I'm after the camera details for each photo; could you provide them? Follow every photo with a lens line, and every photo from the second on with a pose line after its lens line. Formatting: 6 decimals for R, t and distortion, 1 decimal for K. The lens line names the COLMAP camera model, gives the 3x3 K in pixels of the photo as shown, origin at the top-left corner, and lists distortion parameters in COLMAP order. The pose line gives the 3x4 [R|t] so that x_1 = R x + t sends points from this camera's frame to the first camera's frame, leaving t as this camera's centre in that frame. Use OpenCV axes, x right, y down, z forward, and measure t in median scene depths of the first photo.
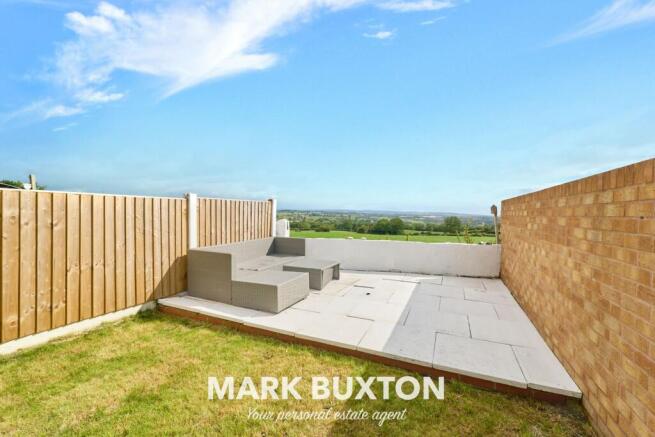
lens RADIAL K [[271.6, 0, 327.5], [0, 271.6, 218.5], [0, 0, 1]] dist [0.000380, 0.000027]
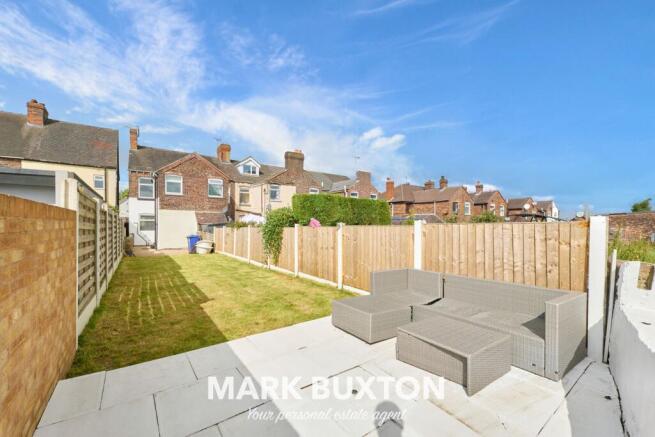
lens RADIAL K [[280.7, 0, 327.5], [0, 280.7, 218.5], [0, 0, 1]] dist [-0.000415, -0.000055]
pose [[-0.506334, -0.018392, -0.862141, 1.060565], [-0.015891, 0.999802, -0.011996, -0.076286], [0.862191, 0.007626, -0.506526, 1.990547]]
